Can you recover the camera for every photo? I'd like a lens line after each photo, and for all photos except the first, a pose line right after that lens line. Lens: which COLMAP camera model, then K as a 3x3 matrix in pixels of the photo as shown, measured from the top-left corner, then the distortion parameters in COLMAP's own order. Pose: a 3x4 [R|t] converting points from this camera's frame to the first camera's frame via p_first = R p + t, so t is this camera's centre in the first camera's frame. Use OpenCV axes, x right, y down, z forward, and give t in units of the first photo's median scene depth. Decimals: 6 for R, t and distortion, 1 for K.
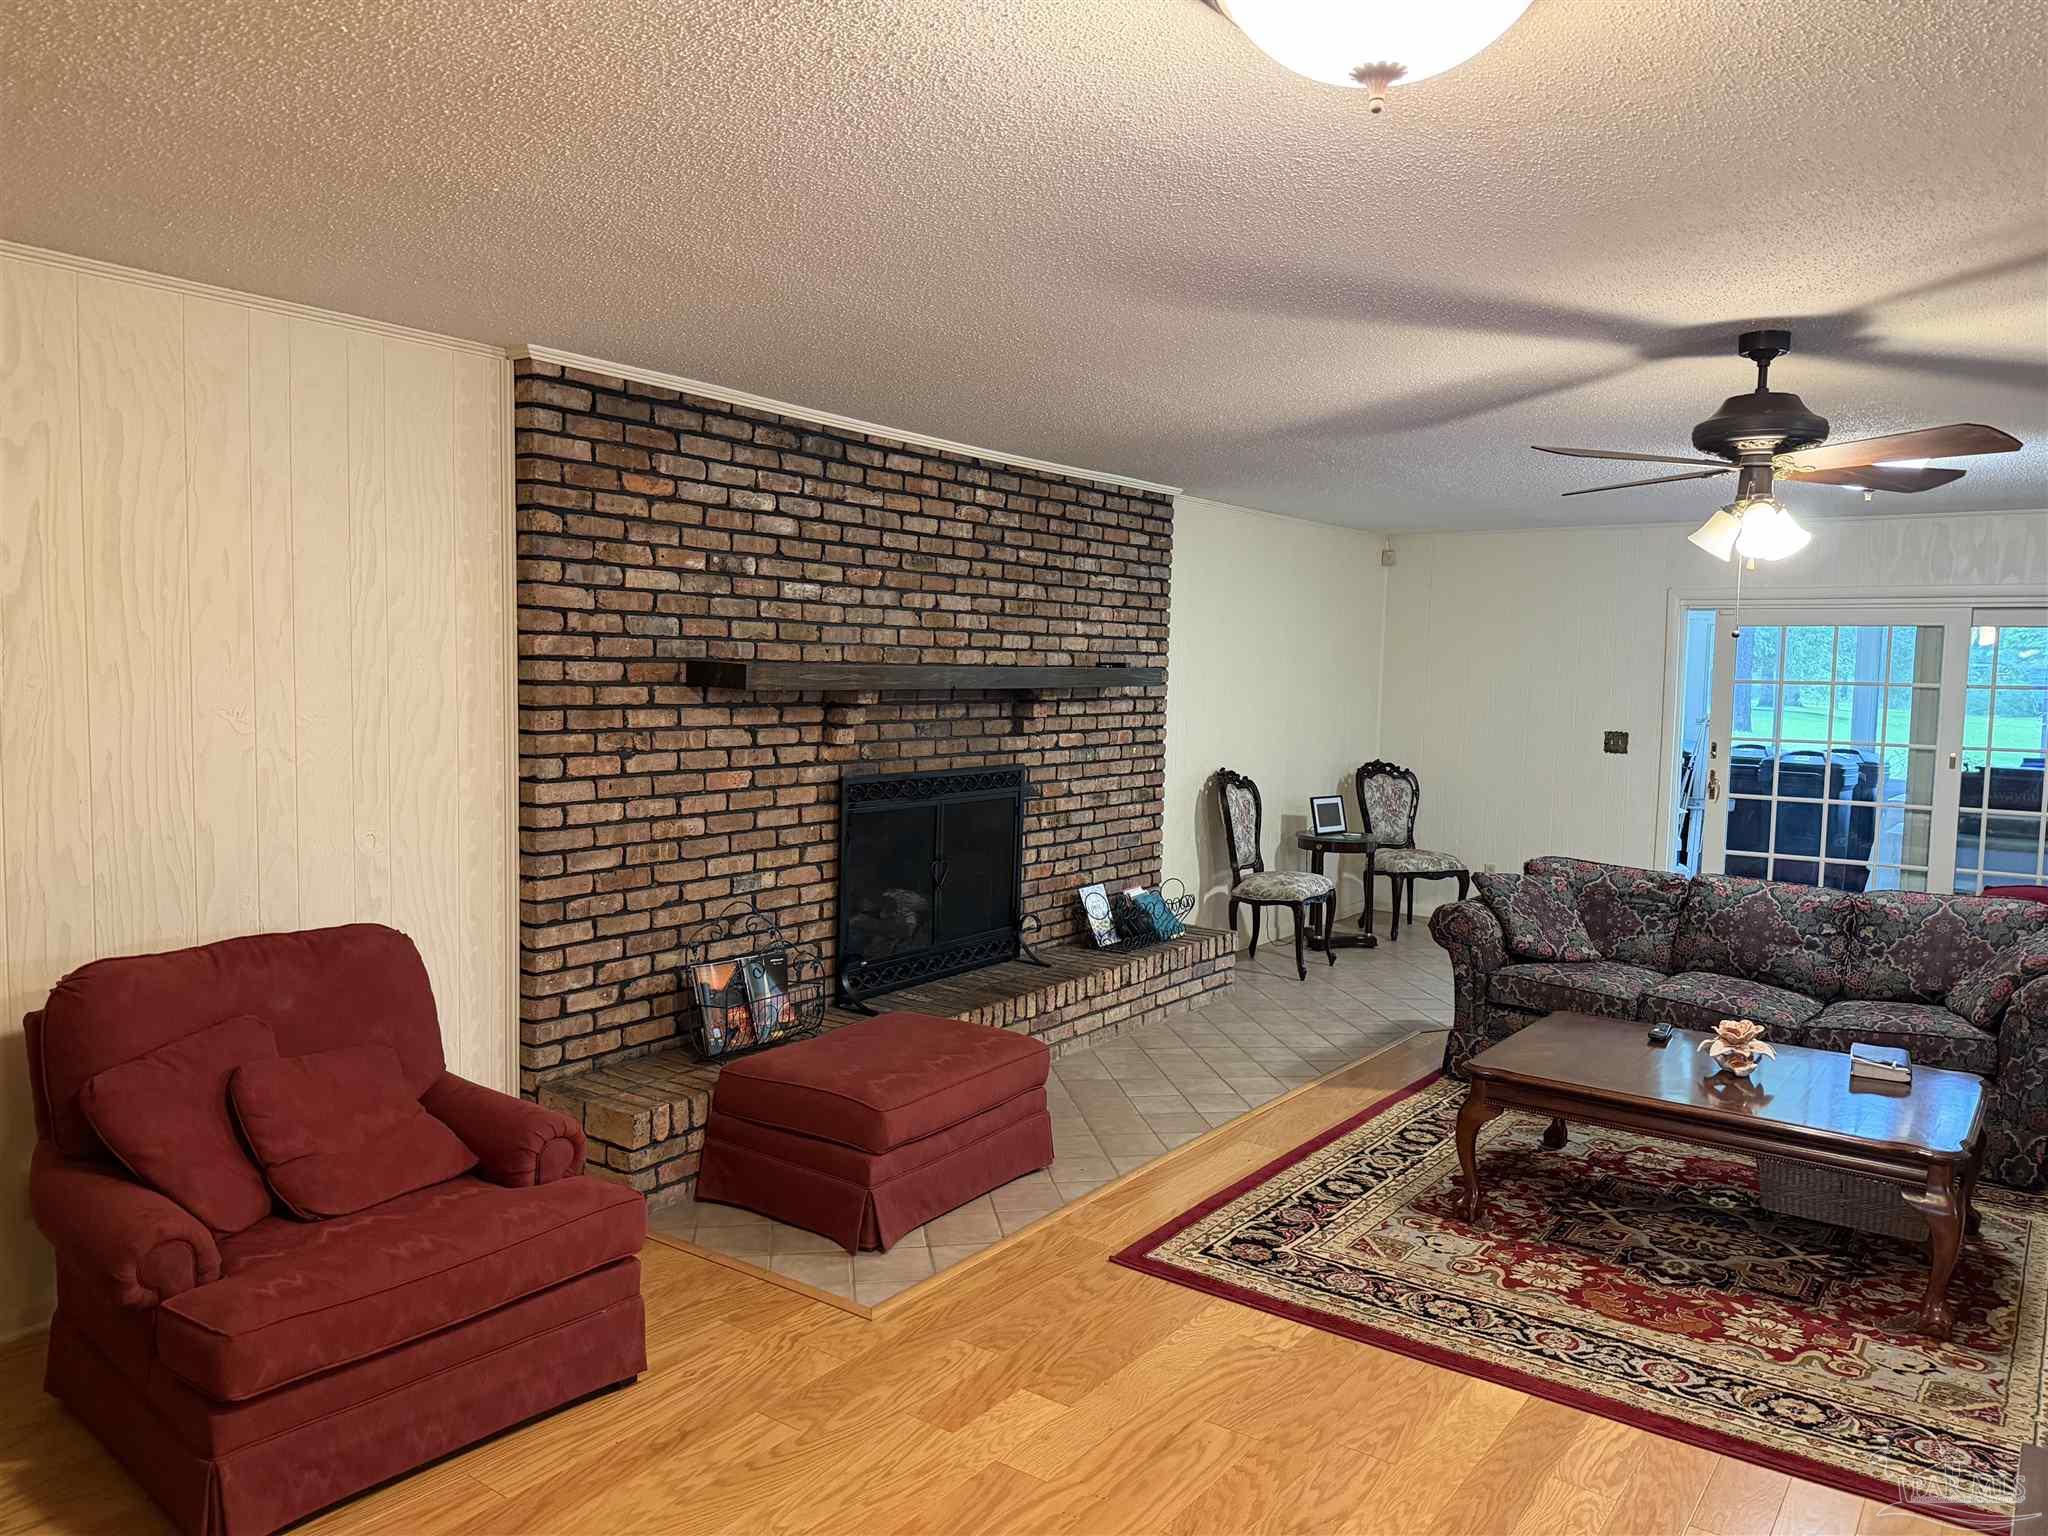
lens RADIAL K [[1431.9, 0, 1019.7], [0, 1431.9, 768.9], [0, 0, 1]] dist [0.034699, -0.030196]
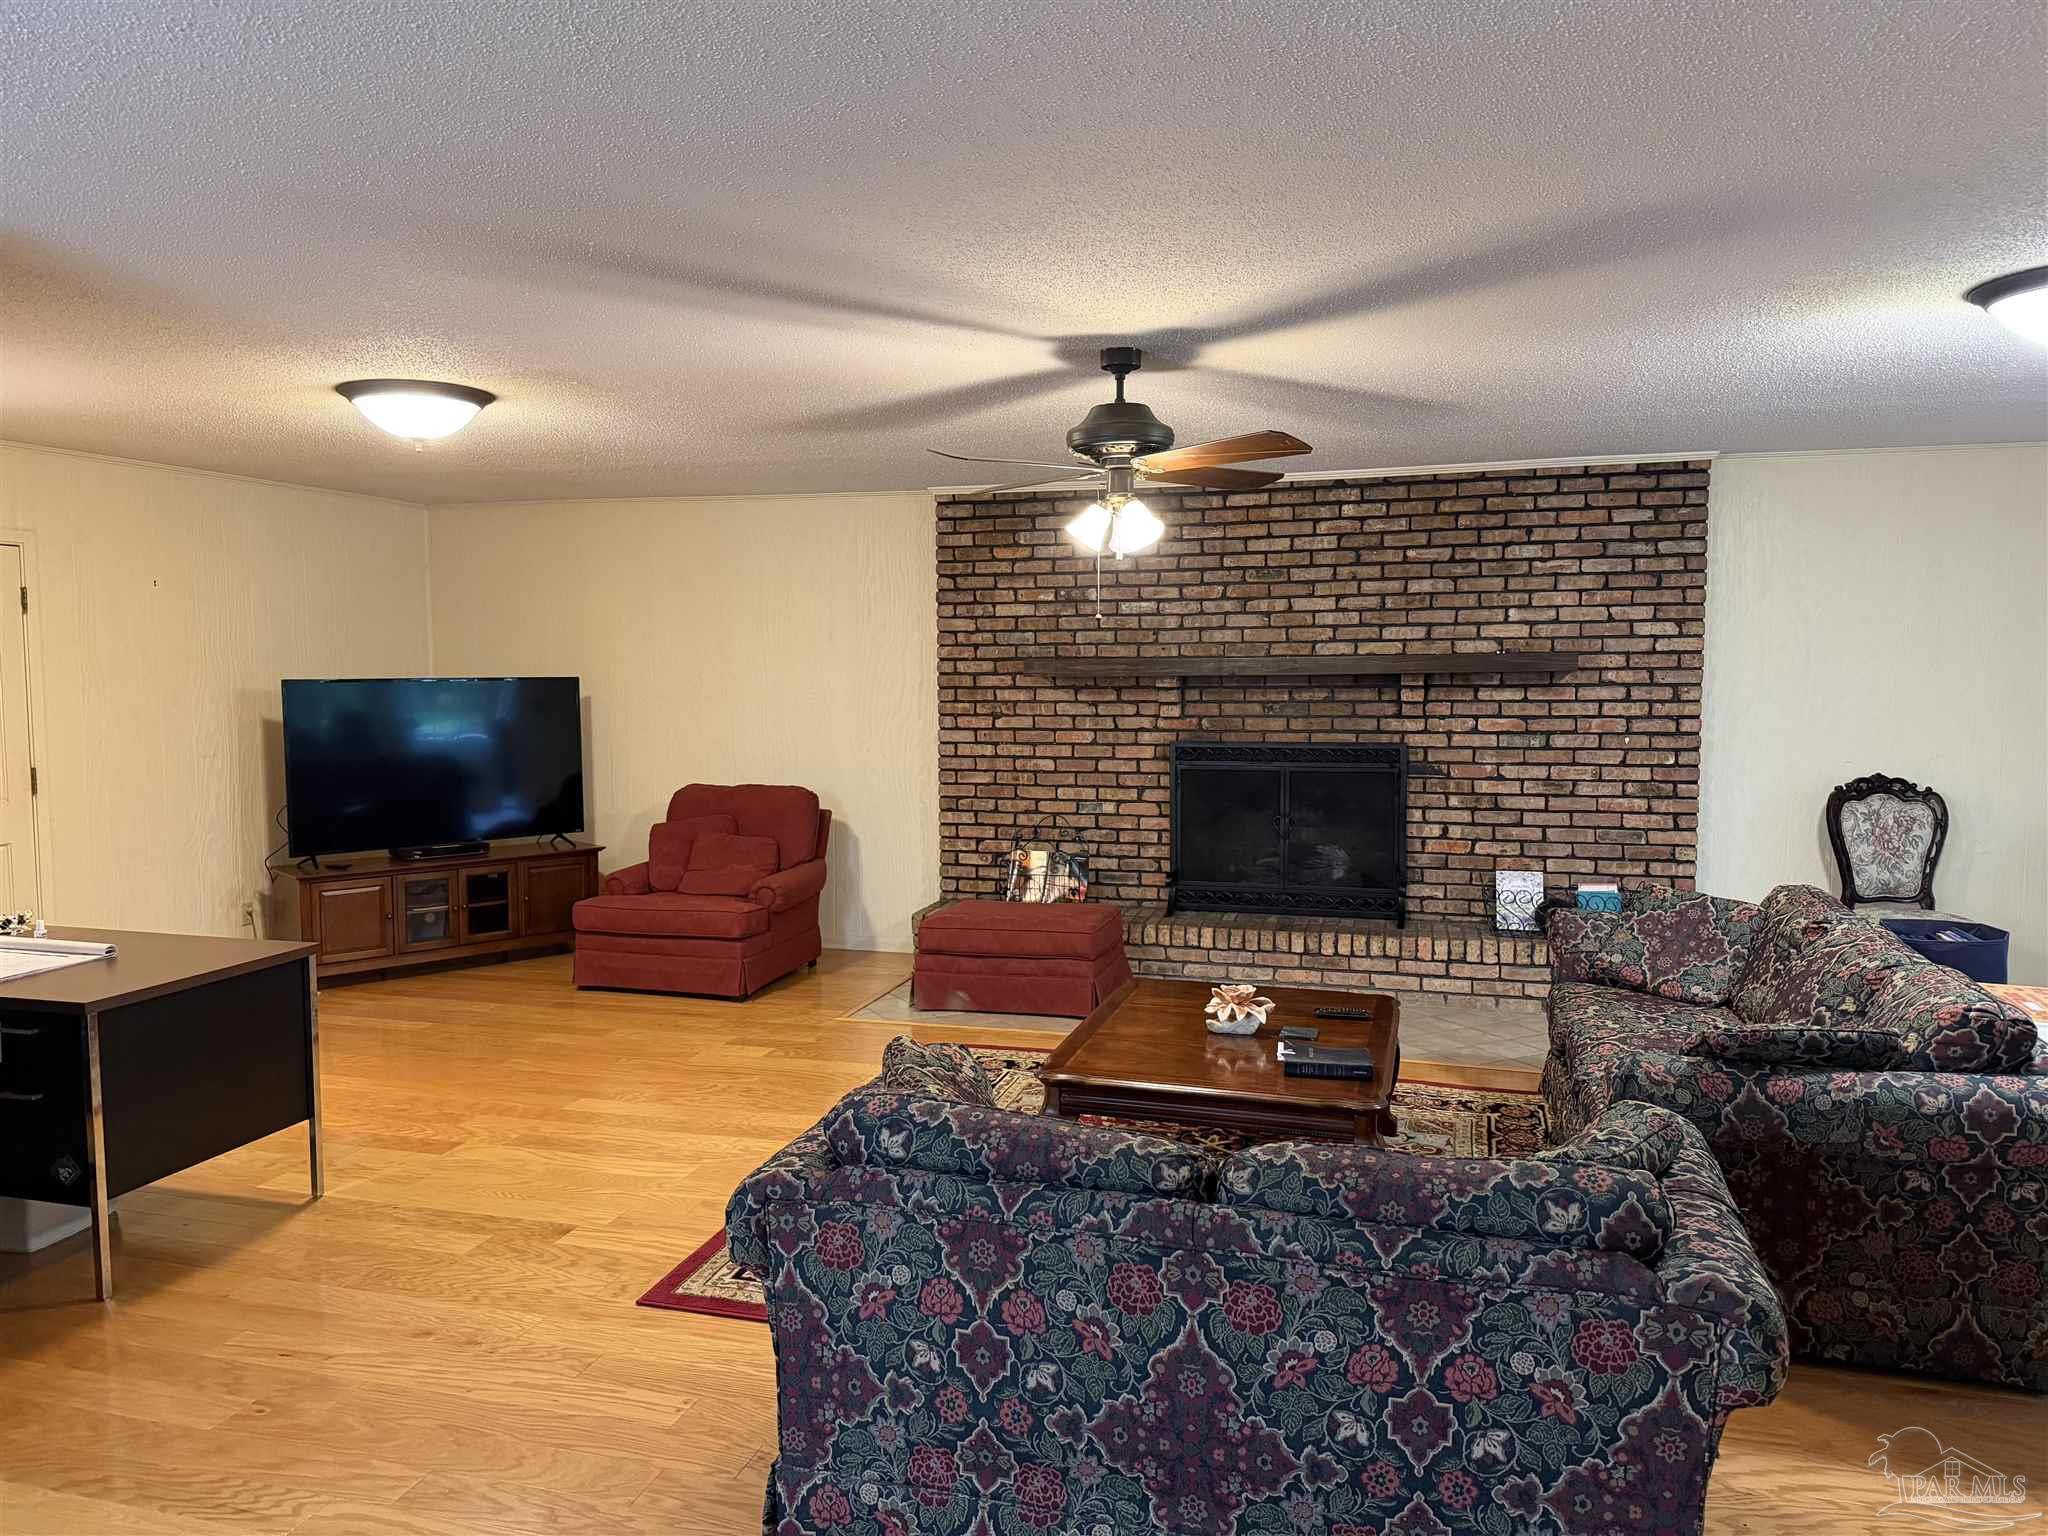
lens RADIAL K [[1431.9, 0, 1013.2], [0, 1431.9, 770.0], [0, 0, 1]] dist [0.034699, -0.030196]
pose [[0.309346, 0.035679, -0.950280, 1.054819], [-0.060578, 0.998006, 0.017751, 0.017291], [0.949018, 0.052075, 0.310891, 0.406427]]
